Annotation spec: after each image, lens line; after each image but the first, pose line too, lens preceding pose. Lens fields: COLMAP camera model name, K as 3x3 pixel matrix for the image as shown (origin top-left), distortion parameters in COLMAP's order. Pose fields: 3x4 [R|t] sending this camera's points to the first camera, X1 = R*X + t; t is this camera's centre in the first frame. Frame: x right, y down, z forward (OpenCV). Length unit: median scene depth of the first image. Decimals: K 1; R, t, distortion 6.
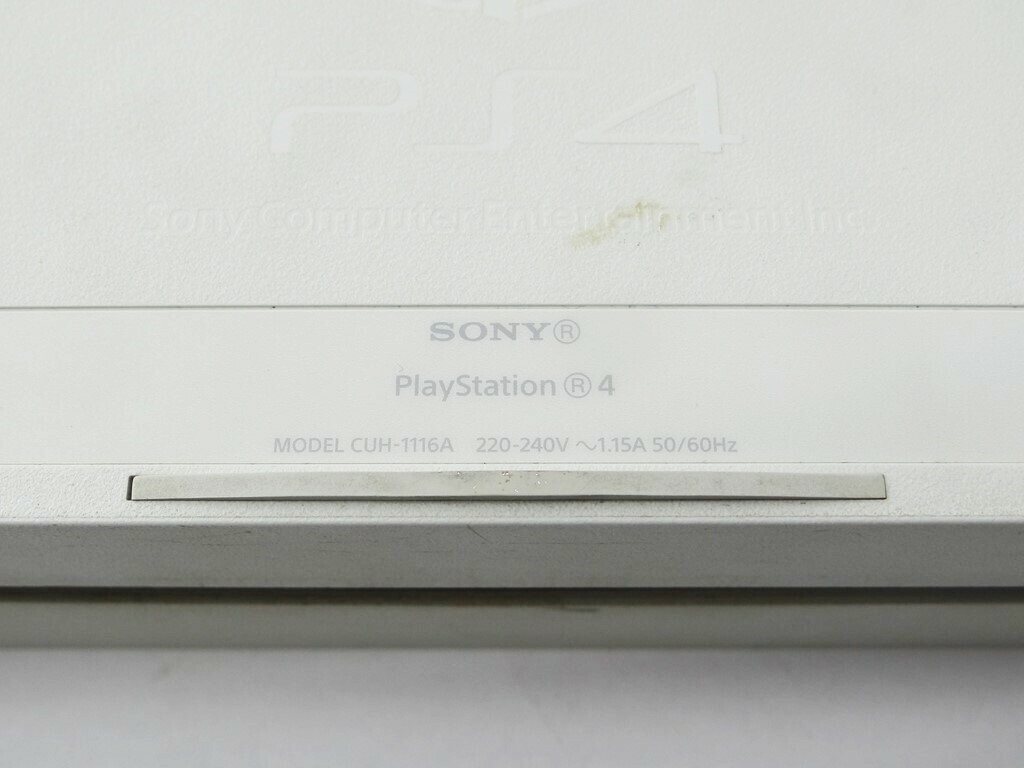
lens RADIAL K [[1248.0, 0, 513.2], [0, 1248.0, 385.6], [0, 0, 1]] dist [0.008826, 0.000000]
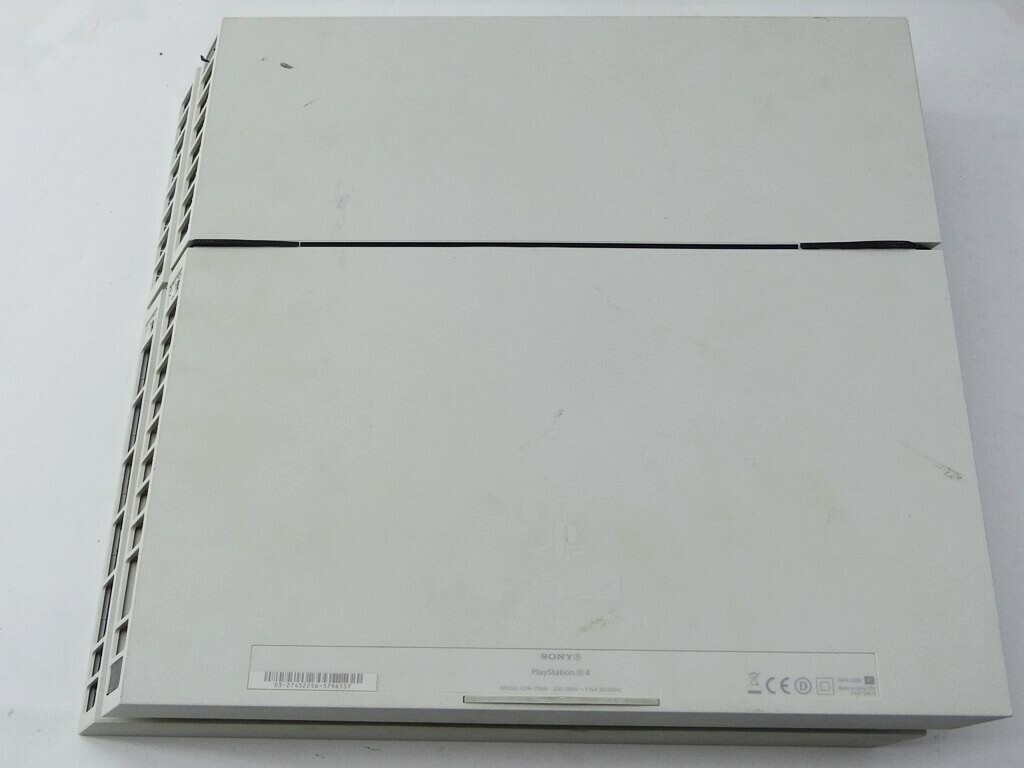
lens RADIAL K [[1248.0, 0, 510.8], [0, 1248.0, 383.5], [0, 0, 1]] dist [0.008826, 0.000000]
pose [[0.999660, 0.007452, -0.024984, -0.071430], [-0.009304, 0.997154, -0.074817, -0.598587], [0.024355, 0.075024, 0.996884, -2.891859]]
